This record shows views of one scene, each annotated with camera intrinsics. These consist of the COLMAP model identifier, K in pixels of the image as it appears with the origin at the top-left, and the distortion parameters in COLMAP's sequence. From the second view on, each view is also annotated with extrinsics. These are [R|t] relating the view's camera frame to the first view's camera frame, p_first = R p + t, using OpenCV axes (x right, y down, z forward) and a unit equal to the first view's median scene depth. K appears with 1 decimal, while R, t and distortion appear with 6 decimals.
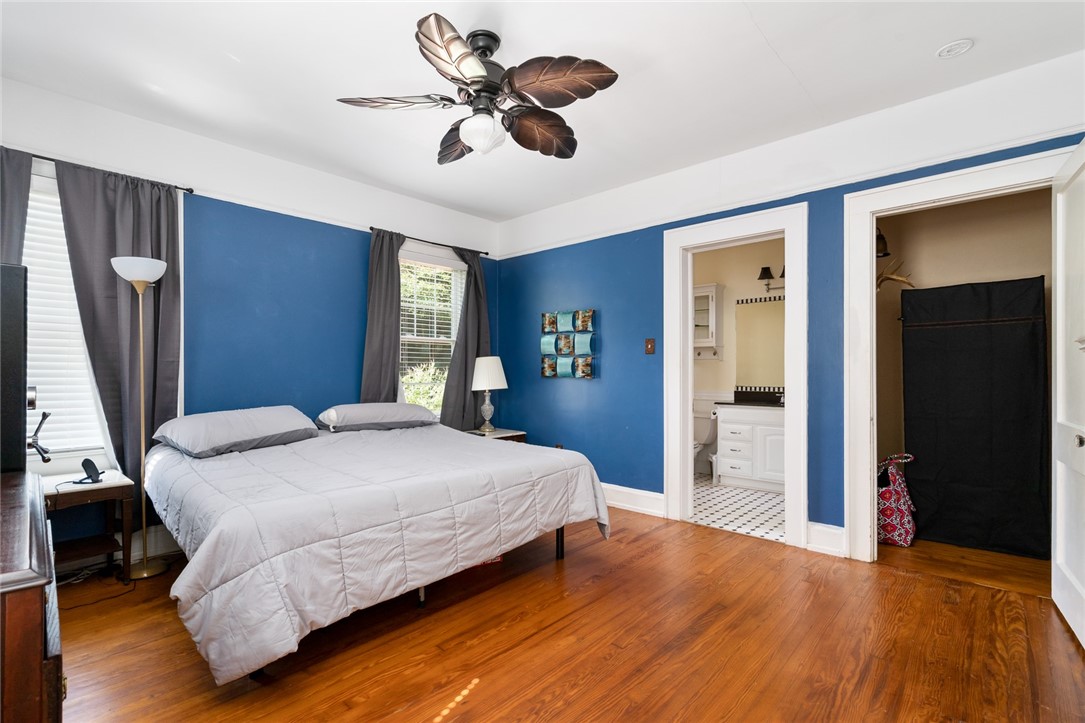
lens RADIAL K [[498.5, 0, 539.5], [0, 498.5, 376.9], [0, 0, 1]] dist [0.000470, 0.000118]
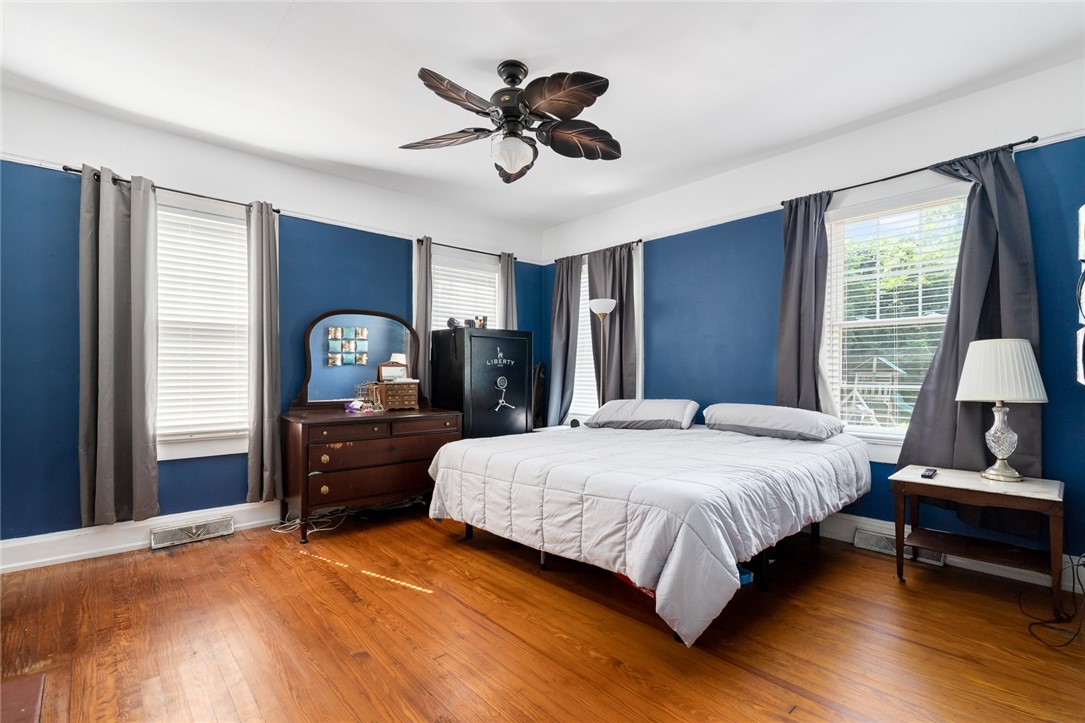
lens RADIAL K [[498.5, 0, 539.5], [0, 498.5, 376.9], [0, 0, 1]] dist [0.000470, 0.000118]
pose [[-0.090406, 0.007847, -0.995874, 0.563931], [-0.008541, 0.999926, 0.008654, -0.001186], [0.995868, 0.009288, -0.090332, 0.661332]]
